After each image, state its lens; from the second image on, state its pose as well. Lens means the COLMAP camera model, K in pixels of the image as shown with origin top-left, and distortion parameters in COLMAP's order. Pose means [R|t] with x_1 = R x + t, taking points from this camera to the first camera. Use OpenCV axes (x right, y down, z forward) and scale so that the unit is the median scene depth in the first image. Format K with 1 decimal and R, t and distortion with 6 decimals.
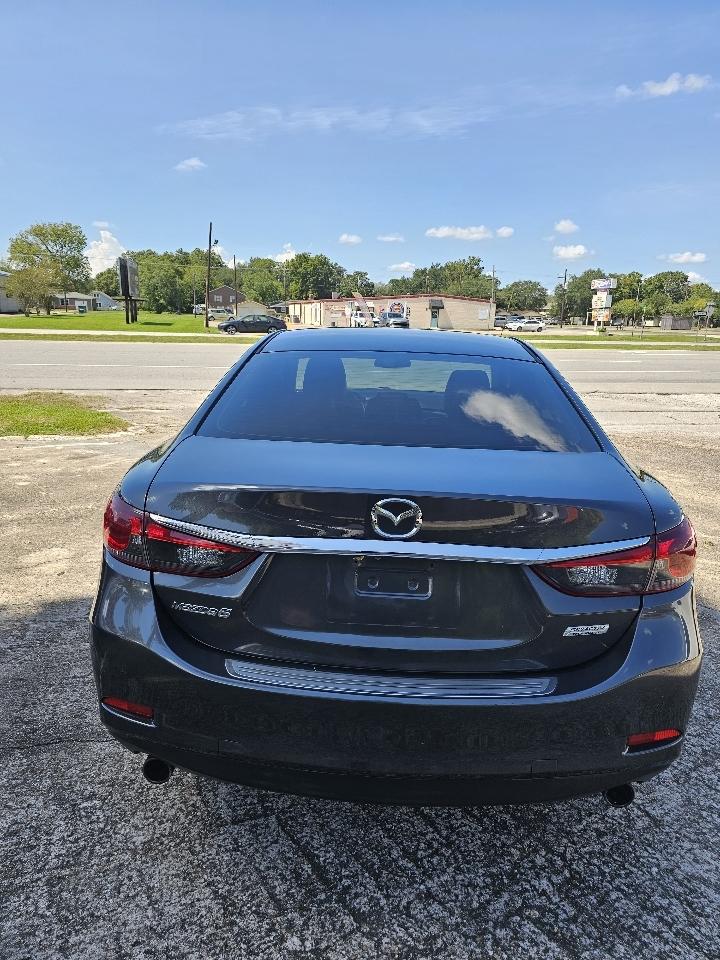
lens RADIAL K [[638.1, 0, 360.0], [0, 638.1, 480.0], [0, 0, 1]] dist [0.043188, -0.023316]
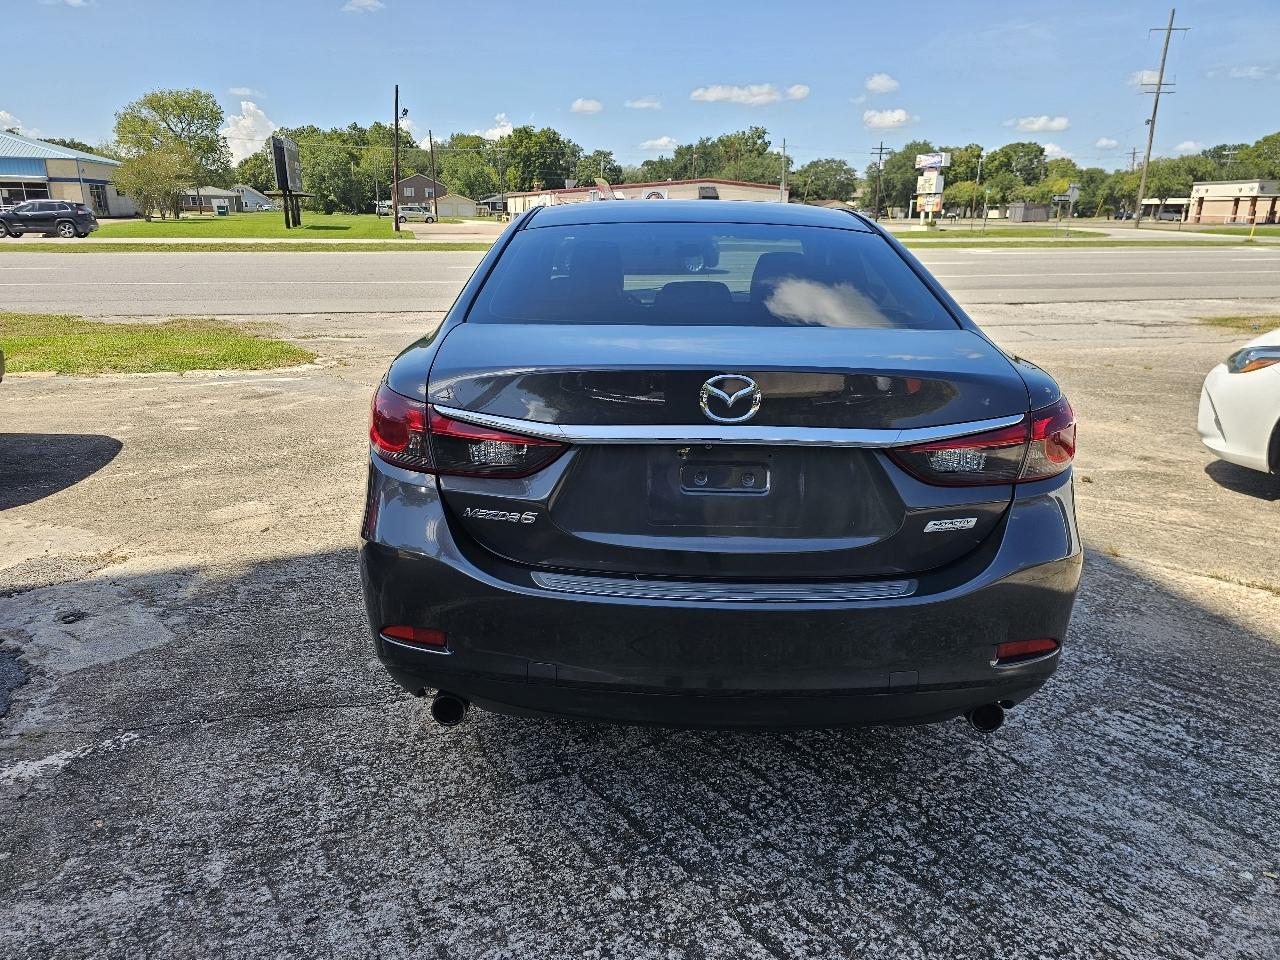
lens RADIAL K [[852.1, 0, 630.1], [0, 852.1, 482.2], [0, 0, 1]] dist [0.039880, -0.022587]
pose [[0.999401, -0.027182, 0.021415, -0.084479], [0.025958, 0.998123, 0.055473, 0.086271], [-0.022883, -0.054884, 0.998230, -0.110643]]
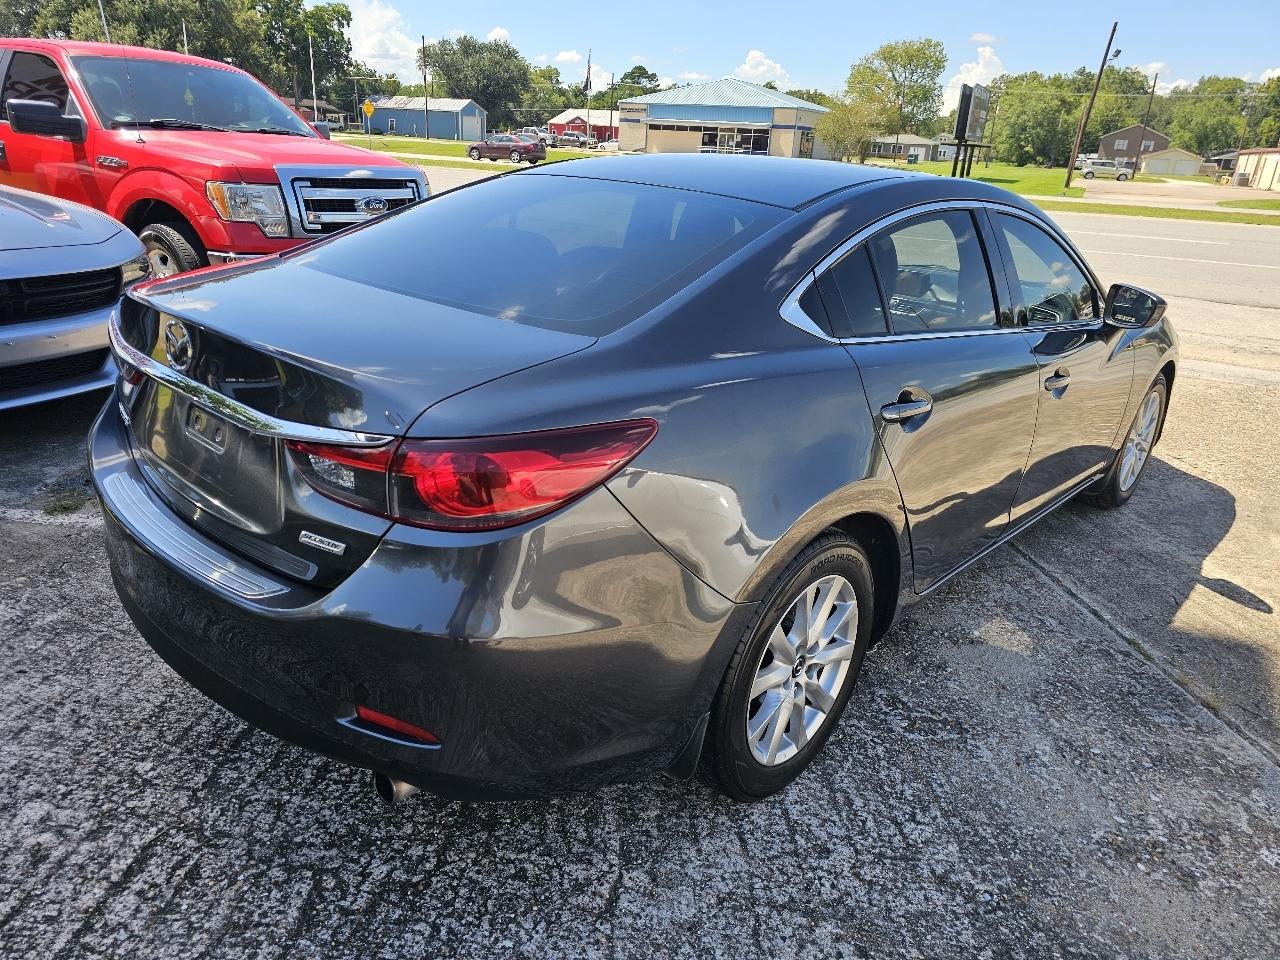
lens RADIAL K [[846.6, 0, 632.6], [0, 846.6, 478.7], [0, 0, 1]] dist [0.051983, -0.040427]
pose [[0.769422, 0.246206, -0.589383, 0.996751], [-0.187461, 0.969134, 0.160117, -0.051469], [0.610613, -0.012711, 0.791827, 0.373075]]
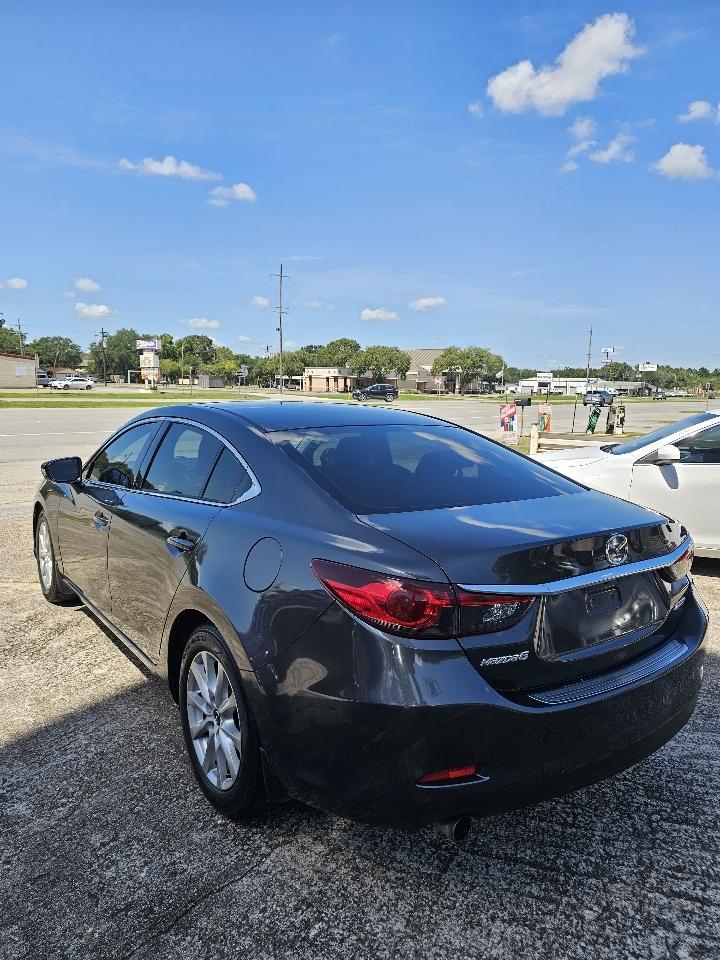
lens RADIAL K [[638.1, 0, 360.0], [0, 638.1, 480.0], [0, 0, 1]] dist [0.043188, -0.023316]
pose [[0.780498, -0.096813, 0.617617, -0.982019], [0.149635, 0.988150, -0.034203, -0.102470], [-0.606986, 0.119113, 0.785735, 0.180176]]
